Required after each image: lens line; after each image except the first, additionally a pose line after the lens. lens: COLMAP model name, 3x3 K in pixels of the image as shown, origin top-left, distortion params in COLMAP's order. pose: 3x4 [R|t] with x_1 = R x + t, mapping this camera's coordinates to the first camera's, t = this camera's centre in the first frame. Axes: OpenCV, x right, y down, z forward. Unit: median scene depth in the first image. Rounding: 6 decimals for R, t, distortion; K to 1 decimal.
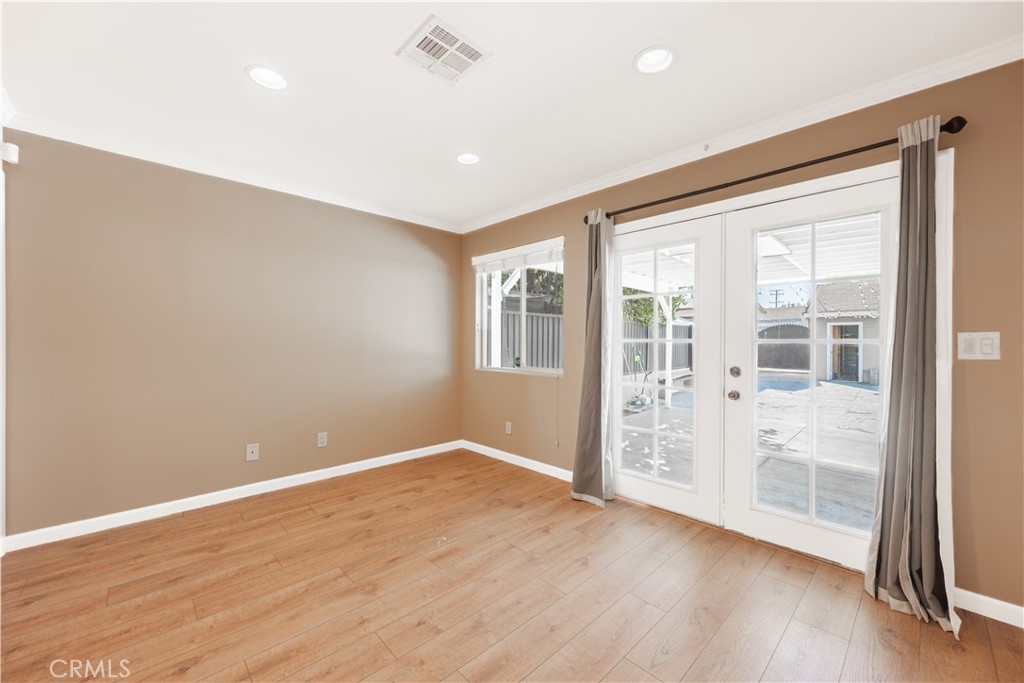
lens RADIAL K [[397.6, 0, 513.6], [0, 397.6, 342.9], [0, 0, 1]] dist [-0.000030, -0.000259]
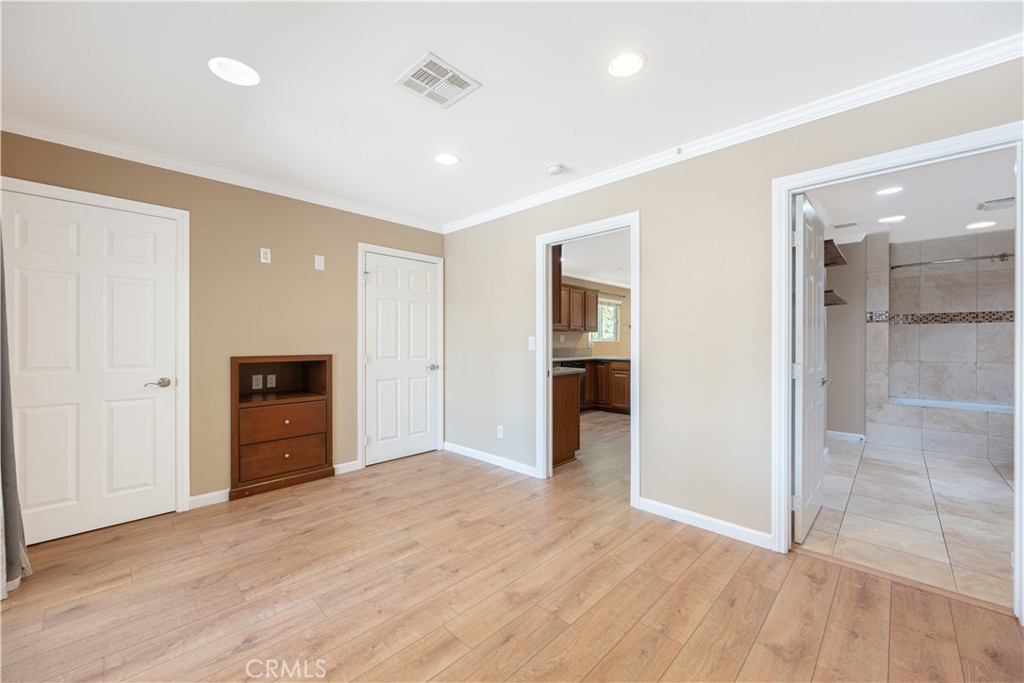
lens RADIAL K [[397.6, 0, 513.6], [0, 397.6, 342.9], [0, 0, 1]] dist [-0.000030, -0.000259]
pose [[-0.999341, -0.002160, -0.036244, -0.294327], [-0.002347, 0.999984, 0.005108, -0.006633], [0.036232, 0.005190, -0.999330, 1.790900]]
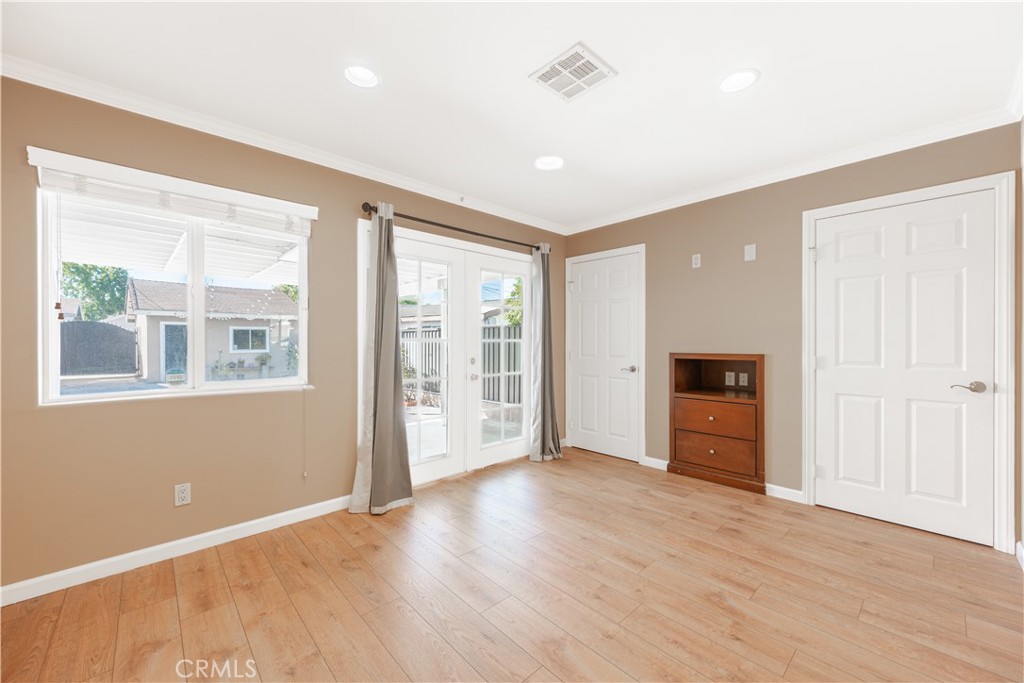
lens RADIAL K [[397.6, 0, 513.6], [0, 397.6, 342.9], [0, 0, 1]] dist [-0.000030, -0.000259]
pose [[0.015973, -0.006076, 0.999854, -1.067440], [0.005757, 0.999966, 0.005985, -0.004195], [-0.999856, 0.005660, 0.016007, 0.970838]]
